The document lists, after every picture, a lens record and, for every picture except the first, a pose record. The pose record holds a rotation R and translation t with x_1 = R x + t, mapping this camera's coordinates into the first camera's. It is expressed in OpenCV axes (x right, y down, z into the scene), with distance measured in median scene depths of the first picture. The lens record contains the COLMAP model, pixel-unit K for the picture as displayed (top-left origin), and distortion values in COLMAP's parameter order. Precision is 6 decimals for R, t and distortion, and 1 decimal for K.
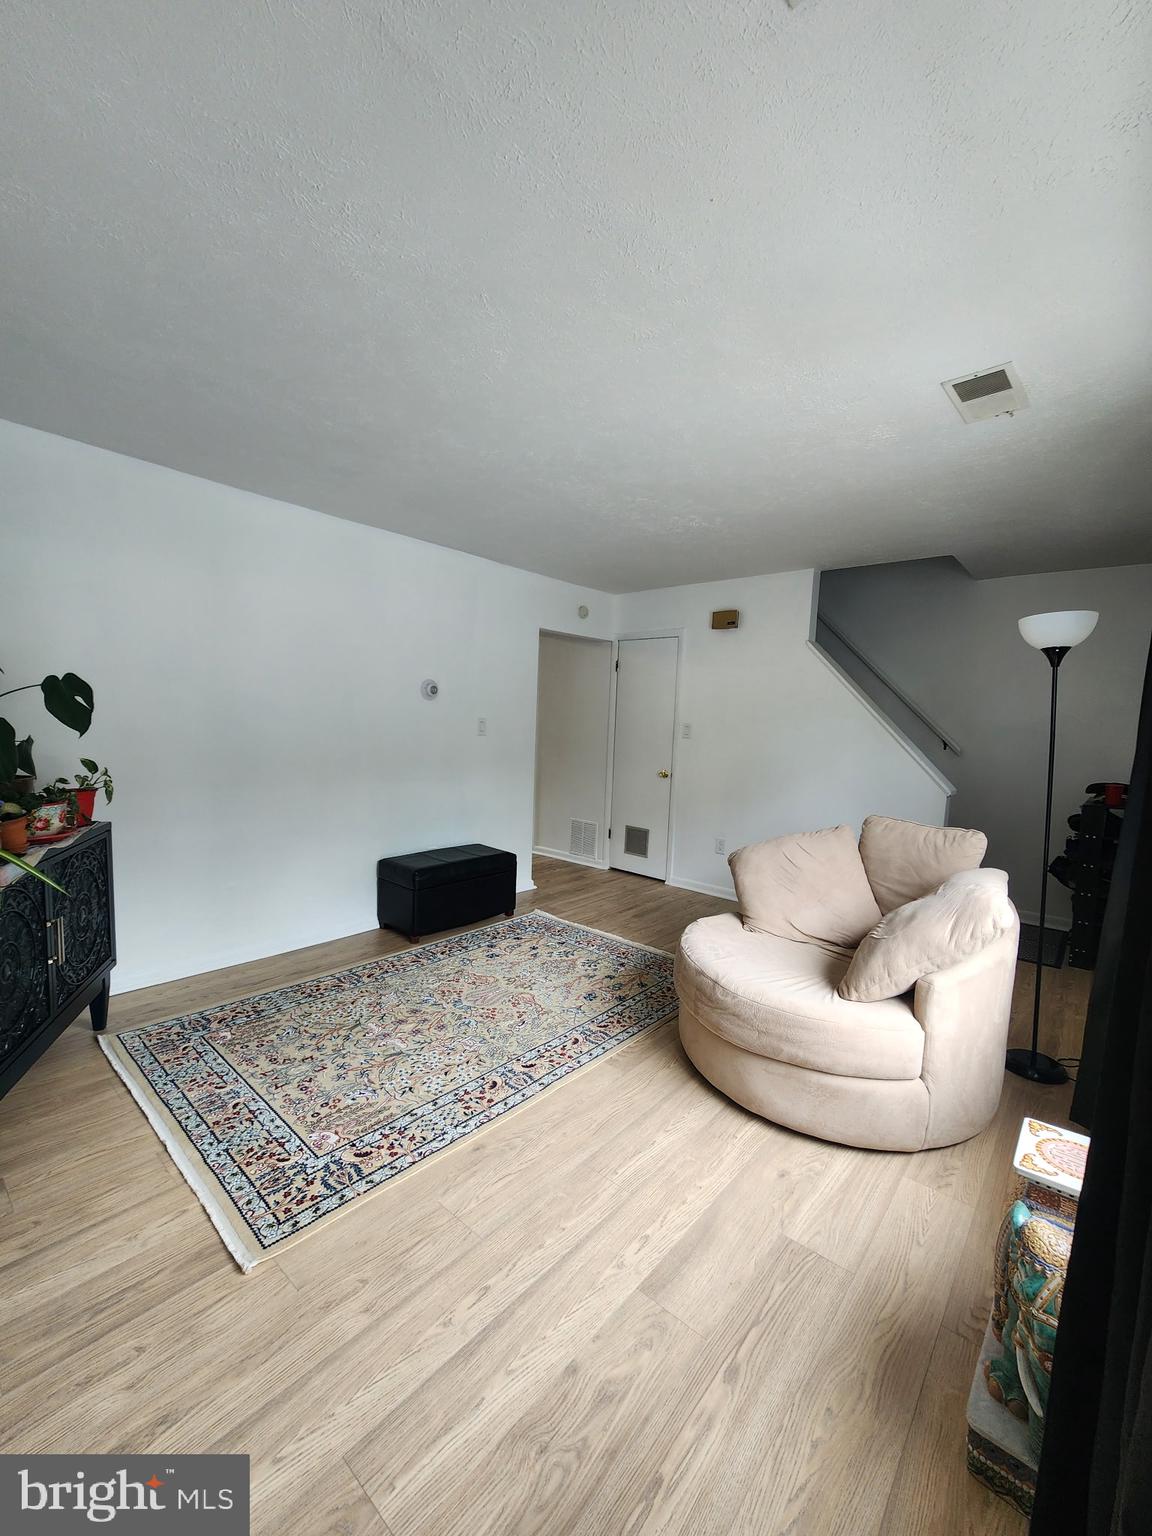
lens RADIAL K [[629.3, 0, 576.0], [0, 629.3, 768.0], [0, 0, 1]] dist [0.008817, 0.000282]
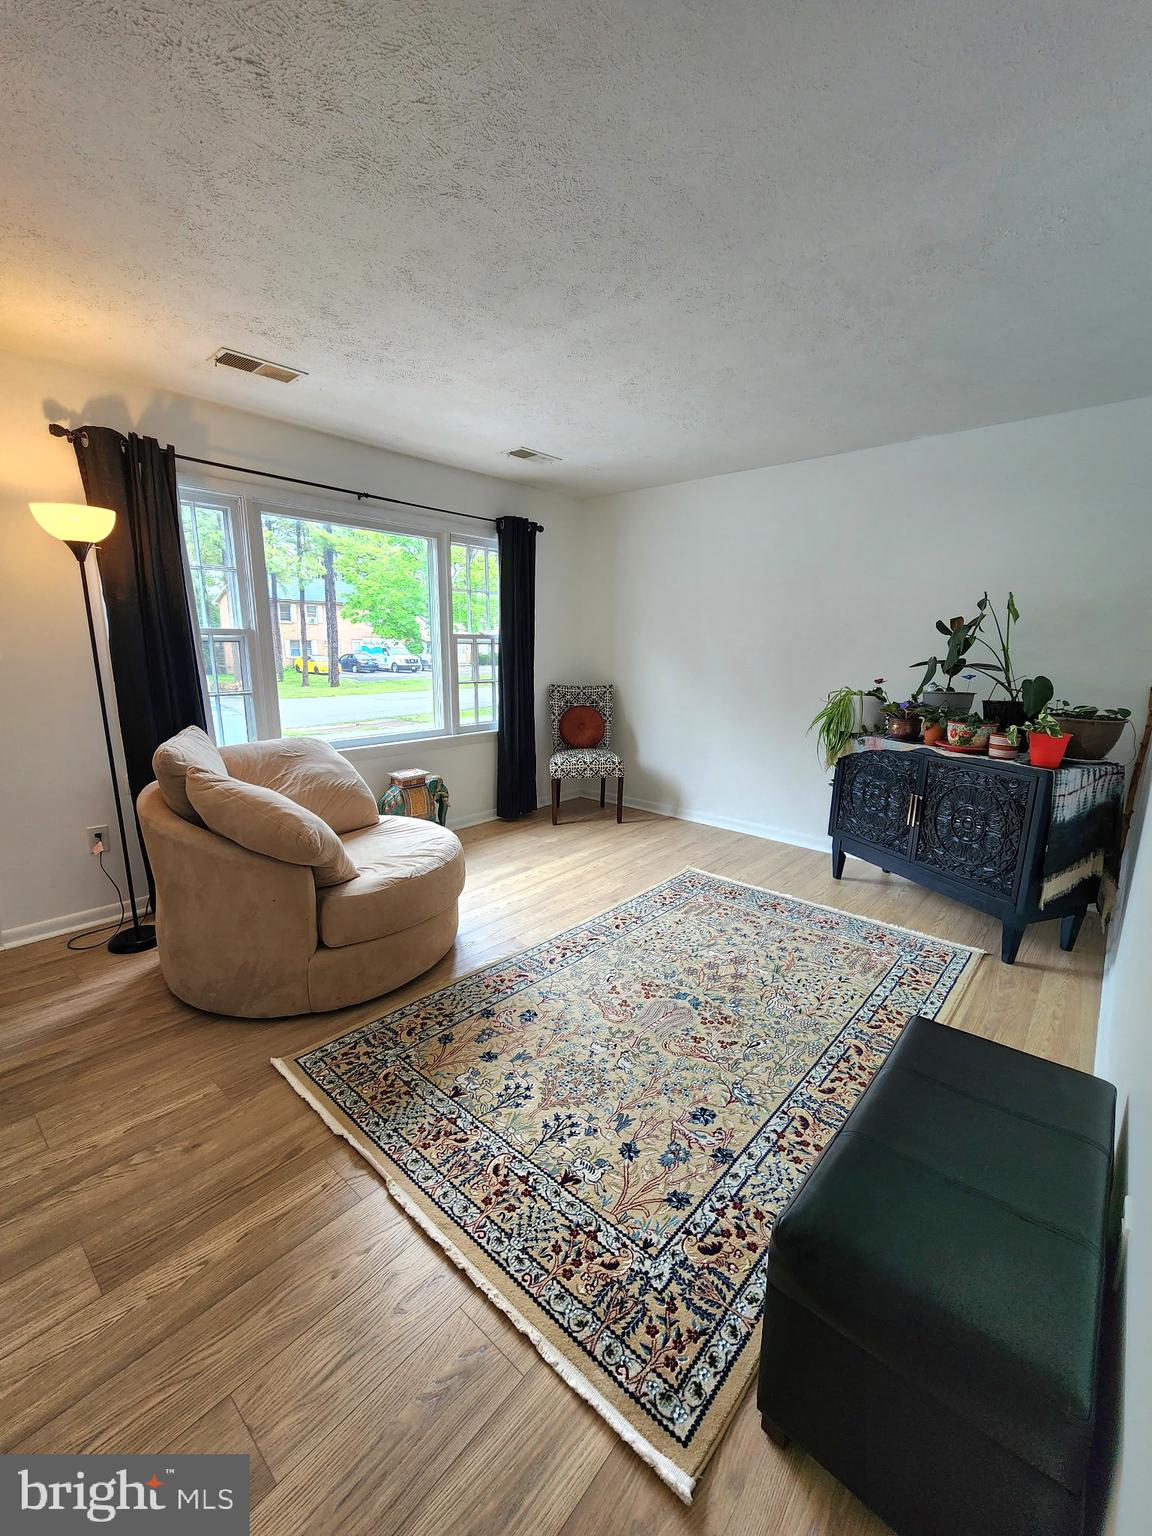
lens RADIAL K [[629.3, 0, 576.0], [0, 629.3, 768.0], [0, 0, 1]] dist [0.008817, 0.000282]
pose [[-0.998902, -0.046163, -0.007957, -0.016231], [-0.046607, 0.962349, 0.267792, -0.138617], [-0.004704, 0.267869, -0.963444, 1.870973]]
